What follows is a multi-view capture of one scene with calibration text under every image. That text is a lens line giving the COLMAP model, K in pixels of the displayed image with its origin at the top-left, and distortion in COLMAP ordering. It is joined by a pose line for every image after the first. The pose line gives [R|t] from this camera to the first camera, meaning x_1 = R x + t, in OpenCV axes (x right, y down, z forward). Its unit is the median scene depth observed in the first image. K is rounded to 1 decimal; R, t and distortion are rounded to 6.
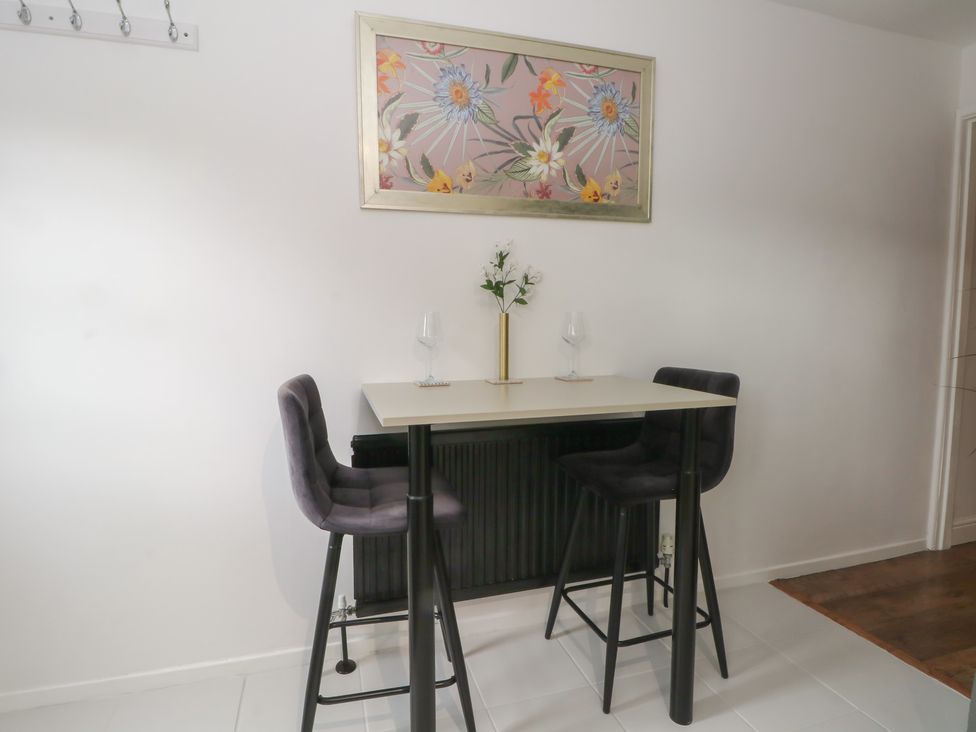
lens RADIAL K [[546.1, 0, 485.5], [0, 546.1, 363.7], [0, 0, 1]] dist [0.004263, -0.016410]
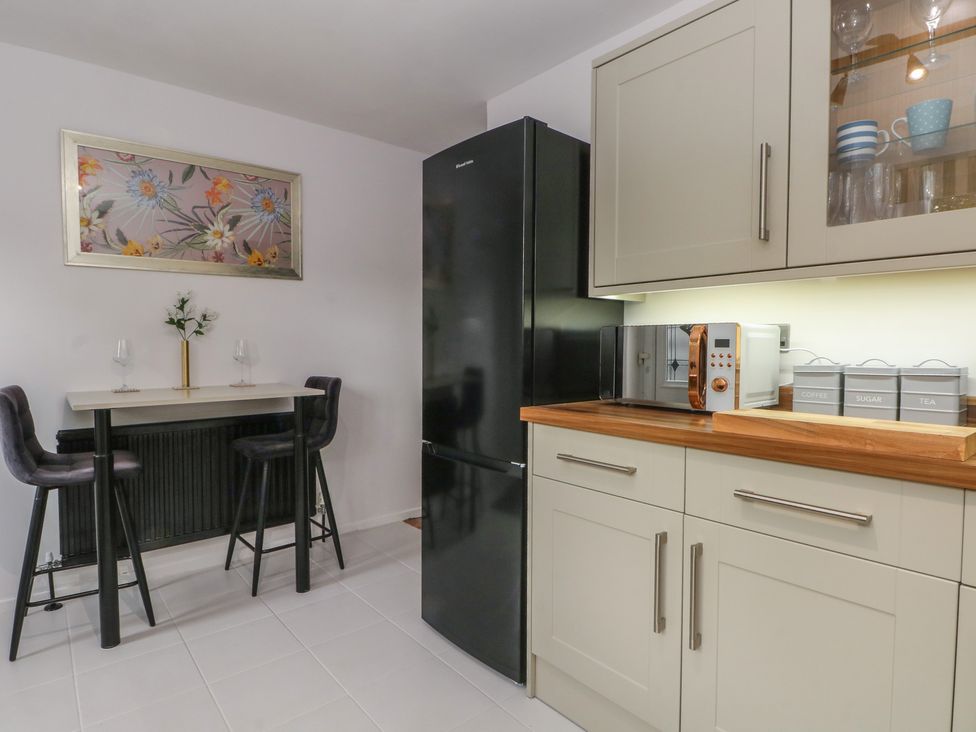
lens RADIAL K [[546.1, 0, 485.5], [0, 546.1, 363.7], [0, 0, 1]] dist [0.004263, -0.016410]
pose [[0.921917, -0.013382, 0.387155, 0.204536], [0.031329, 0.998705, -0.040082, 0.050624], [-0.386118, 0.049082, 0.921143, -0.628666]]
